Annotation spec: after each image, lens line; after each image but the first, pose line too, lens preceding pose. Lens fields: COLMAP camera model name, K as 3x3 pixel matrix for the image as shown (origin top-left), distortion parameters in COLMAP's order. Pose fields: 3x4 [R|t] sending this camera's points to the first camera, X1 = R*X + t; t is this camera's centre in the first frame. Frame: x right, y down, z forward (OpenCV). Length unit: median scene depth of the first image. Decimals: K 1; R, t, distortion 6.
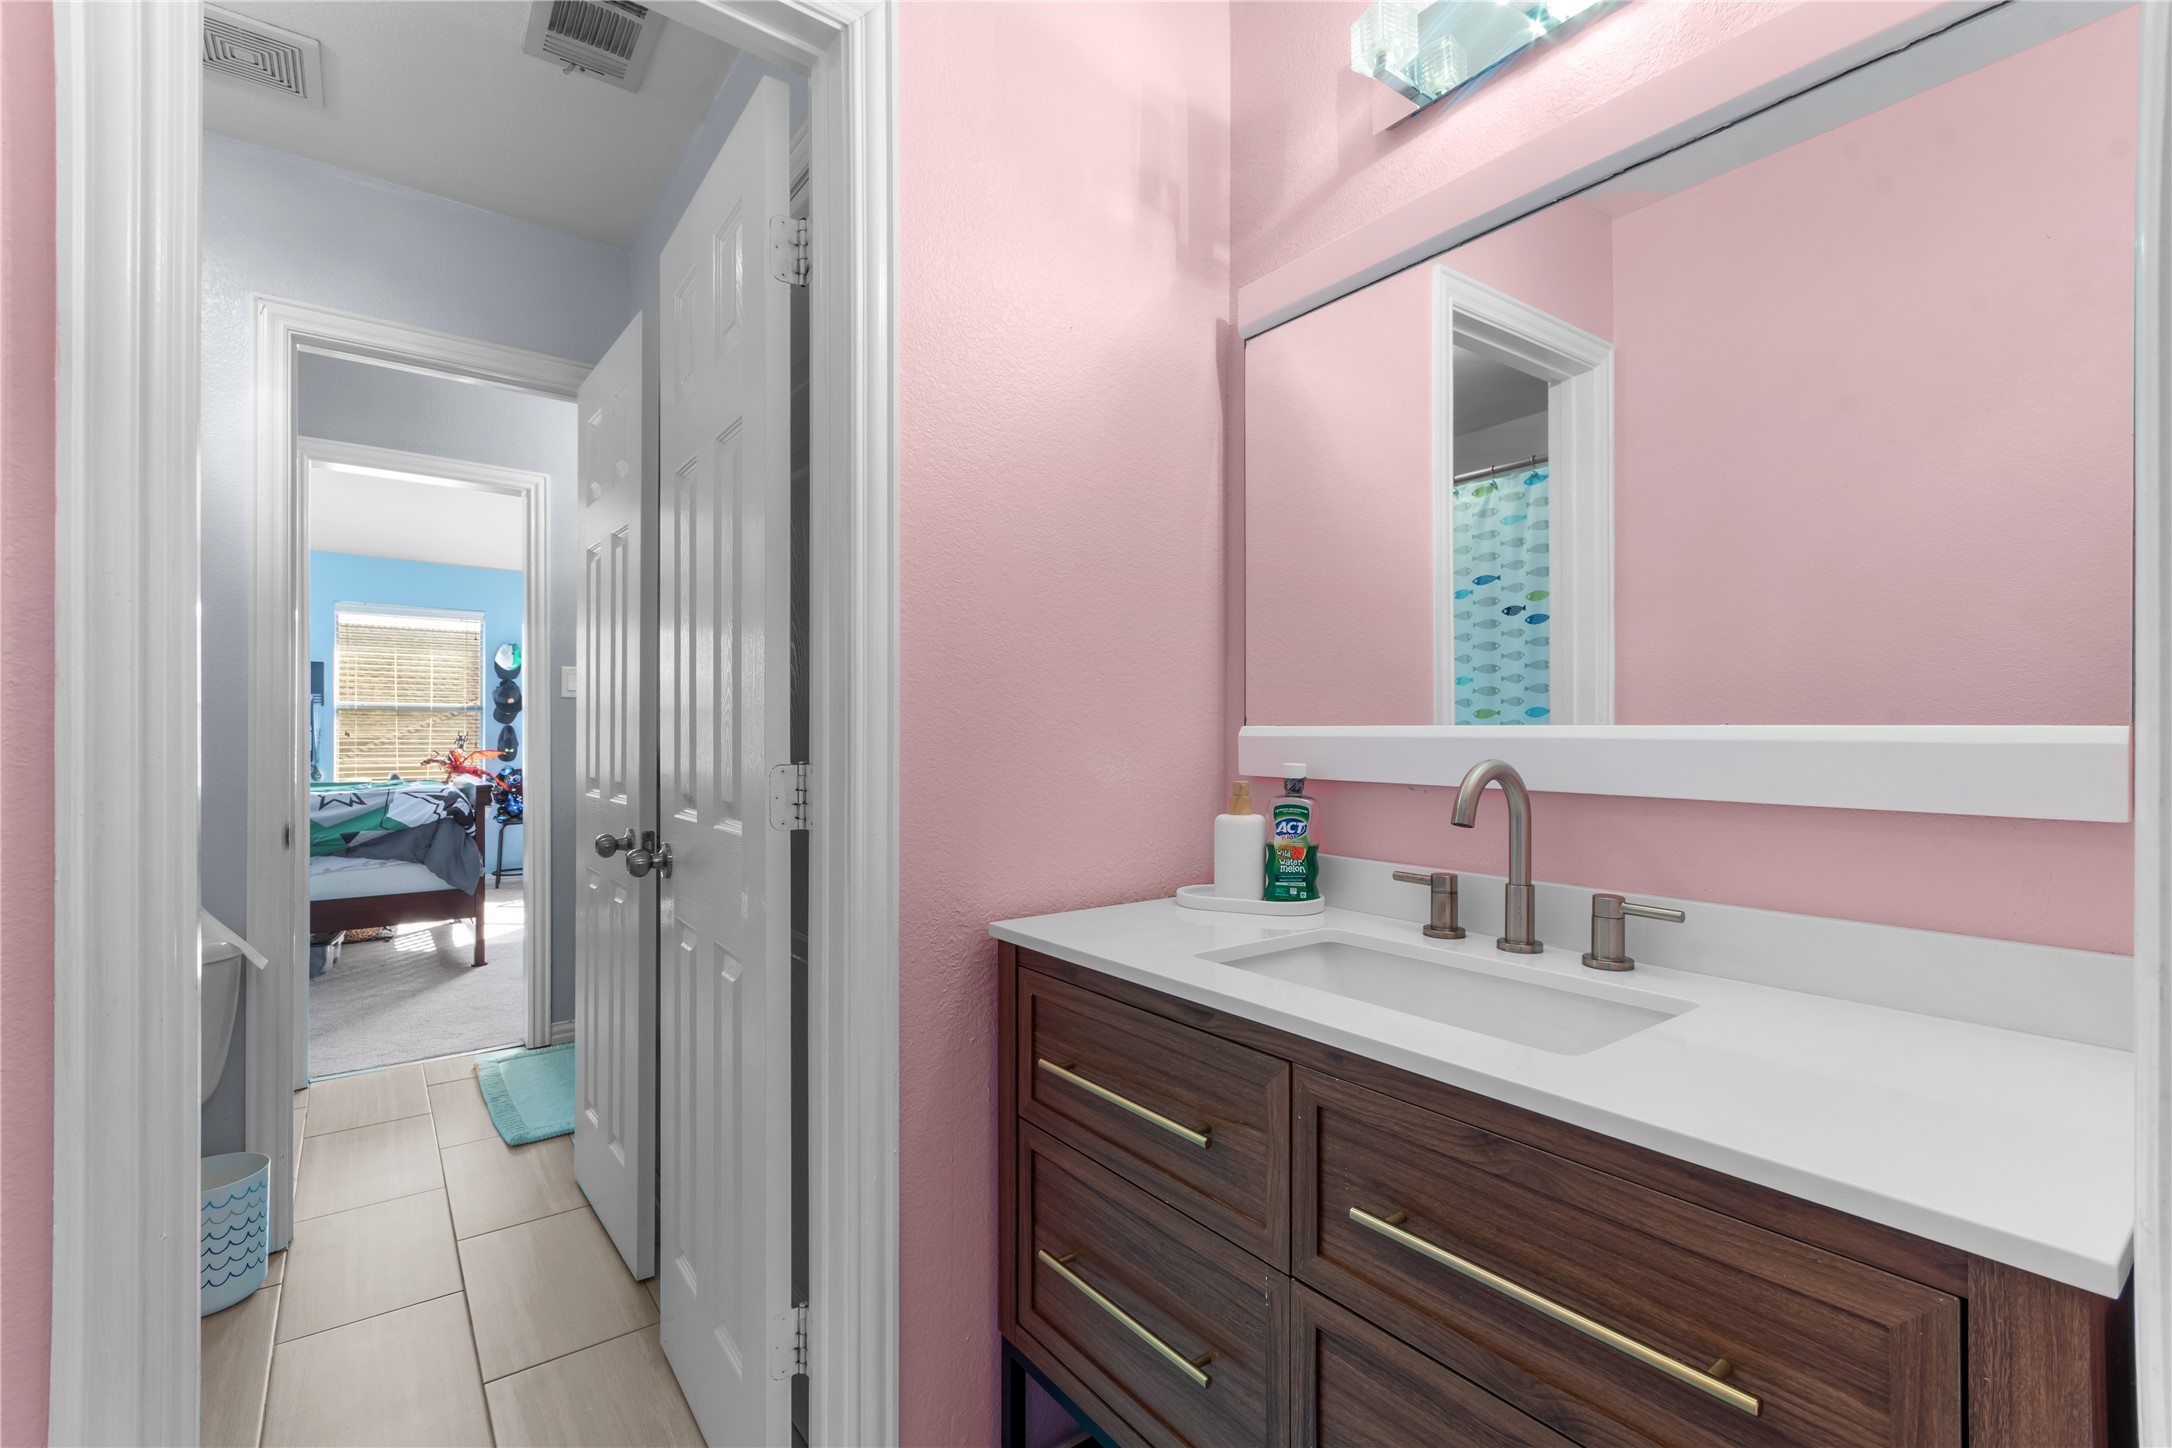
lens RADIAL K [[968.2, 0, 1071.9], [0, 968.2, 733.0], [0, 0, 1]] dist [0.008670, 0.000081]
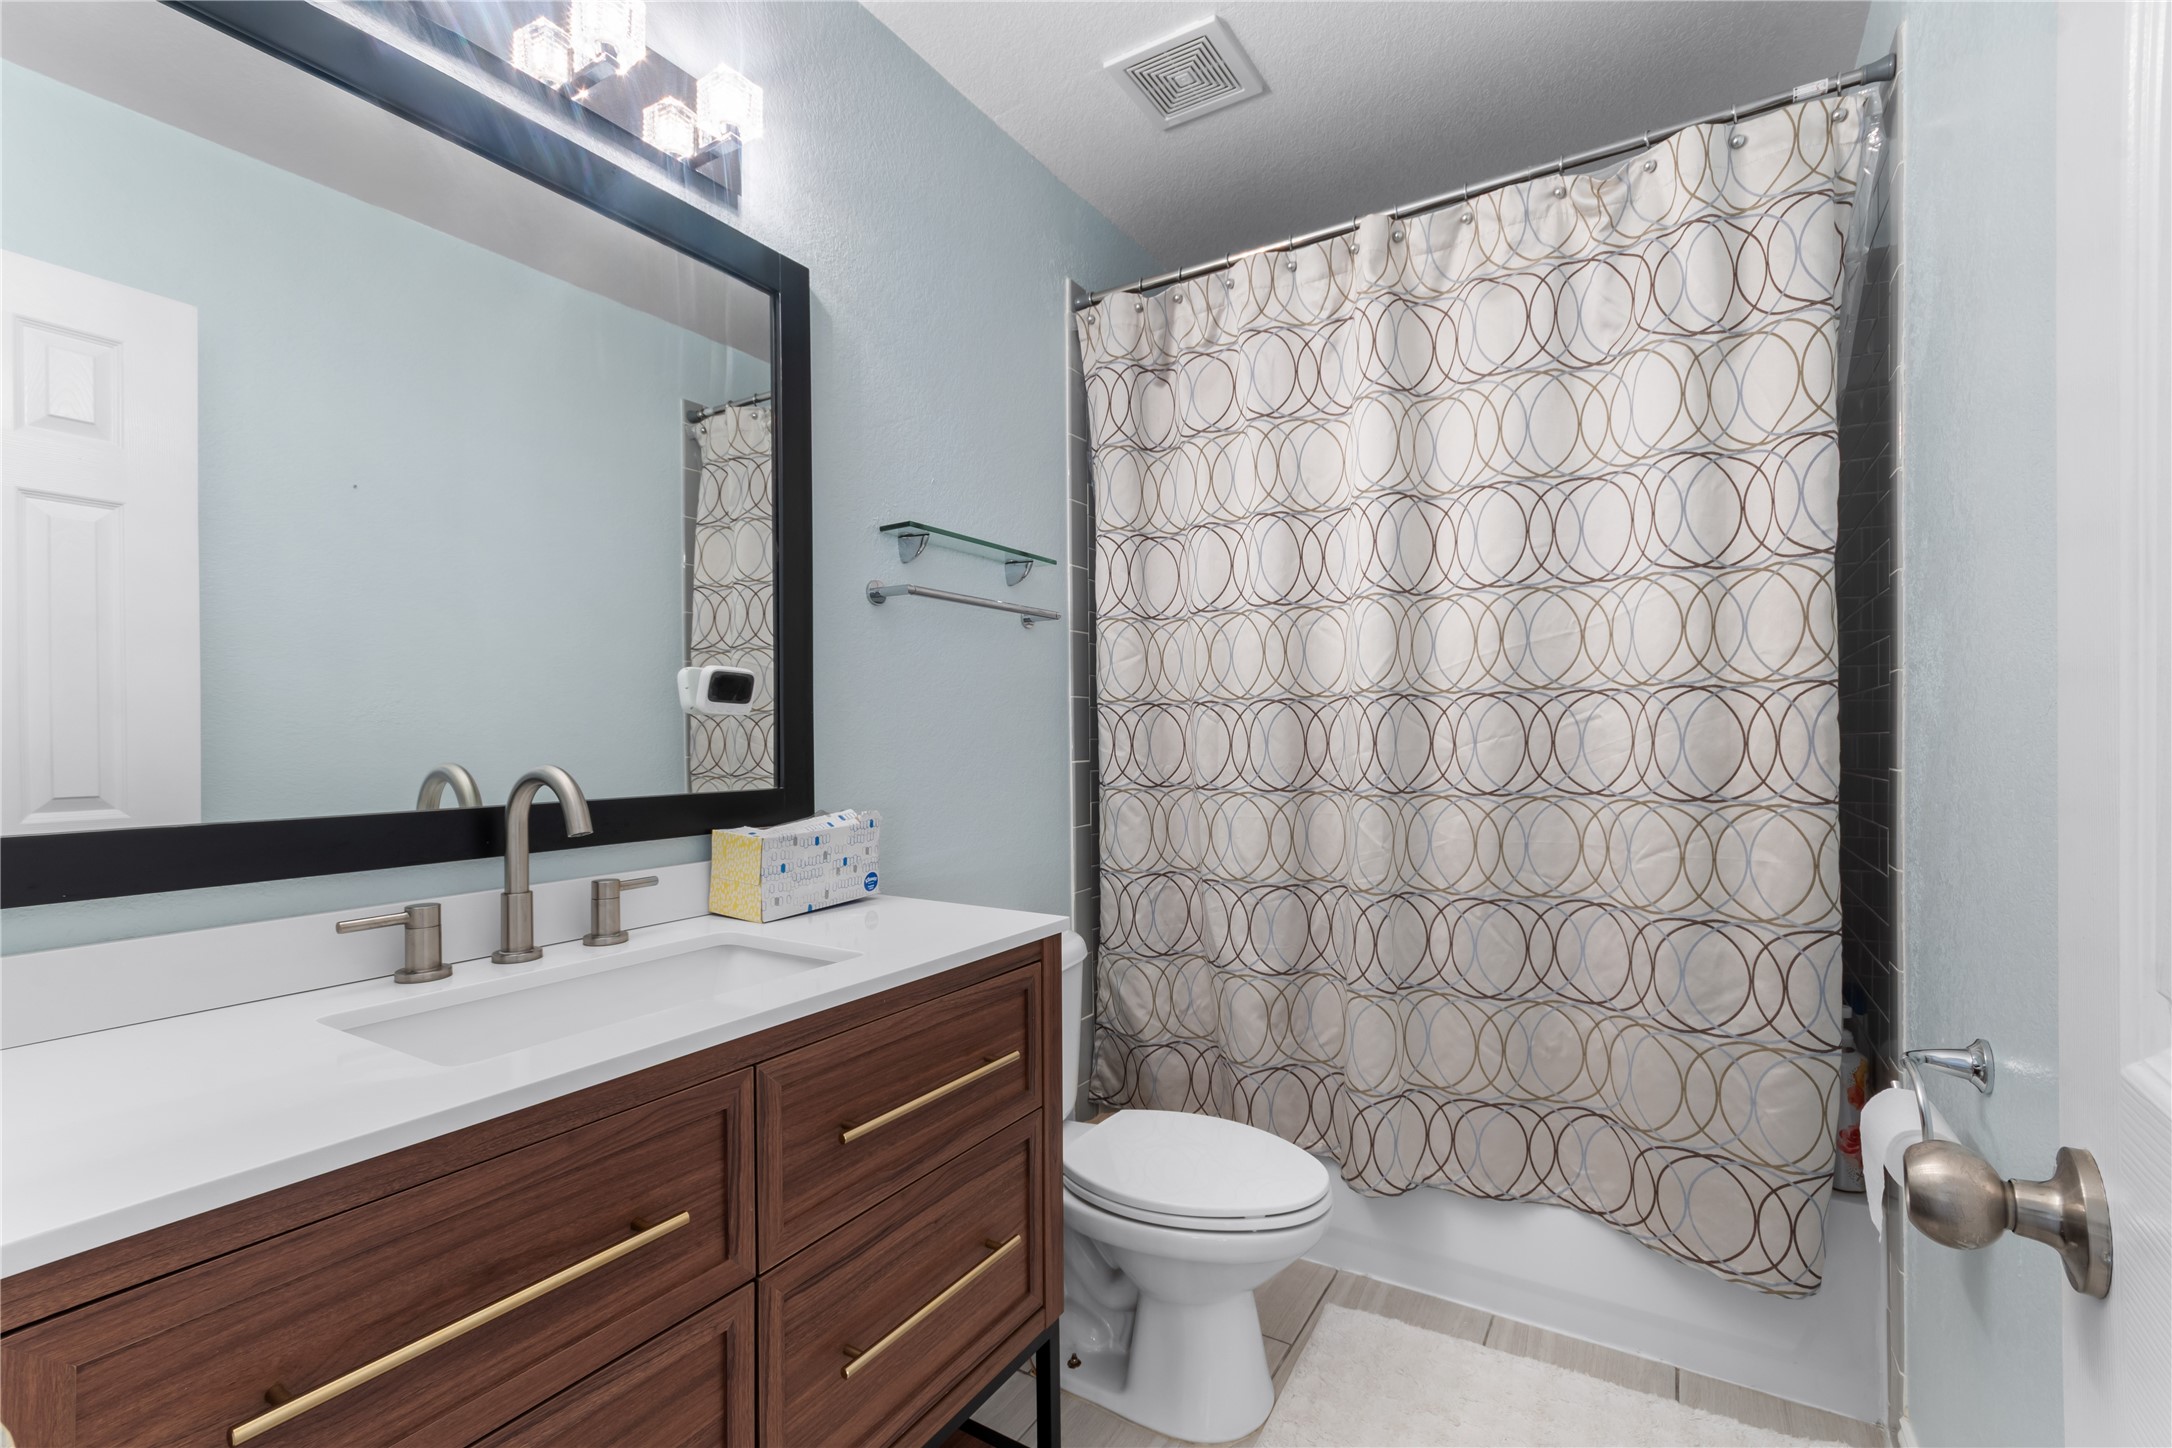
lens RADIAL K [[968.2, 0, 1075.6], [0, 968.2, 733.6], [0, 0, 1]] dist [0.008670, 0.000081]
pose [[-0.367319, -0.000492, 0.930095, -0.565827], [0.002611, 0.999995, 0.001560, -0.007450], [-0.930091, 0.003002, -0.367316, 0.699968]]
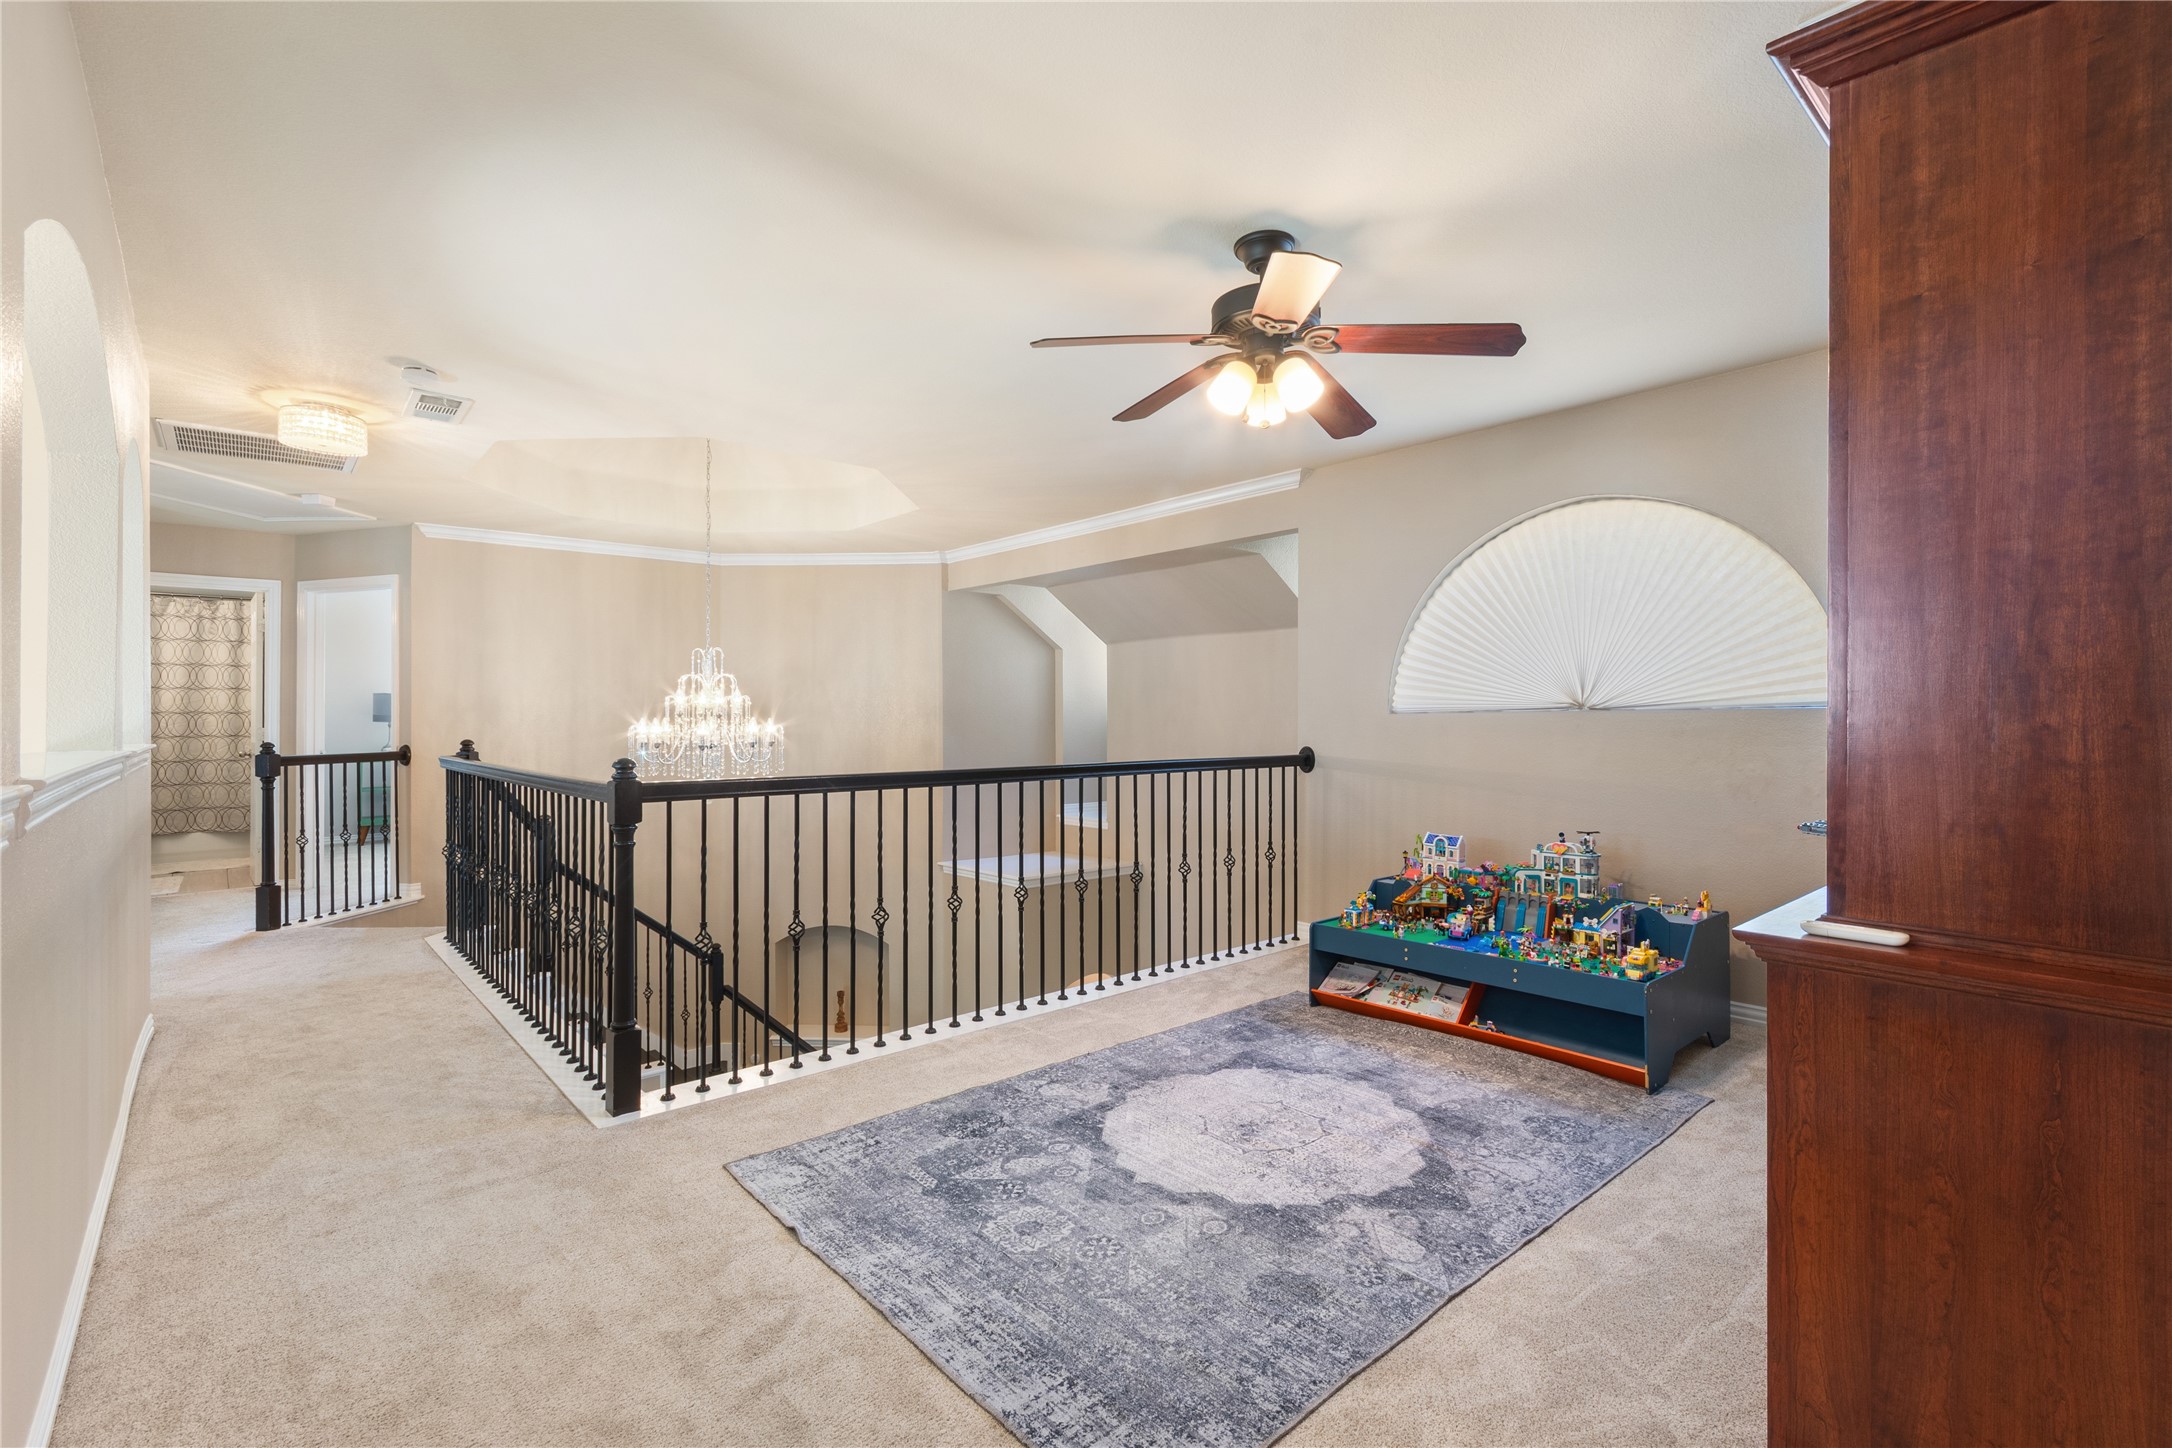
lens RADIAL K [[968.2, 0, 1078.2], [0, 968.2, 717.9], [0, 0, 1]] dist [0.008670, 0.000081]
pose [[-0.996244, 0.002222, -0.086559, -2.250723], [0.002918, 0.999964, -0.007915, 0.010420], [0.086538, -0.008138, -0.996215, 3.019566]]
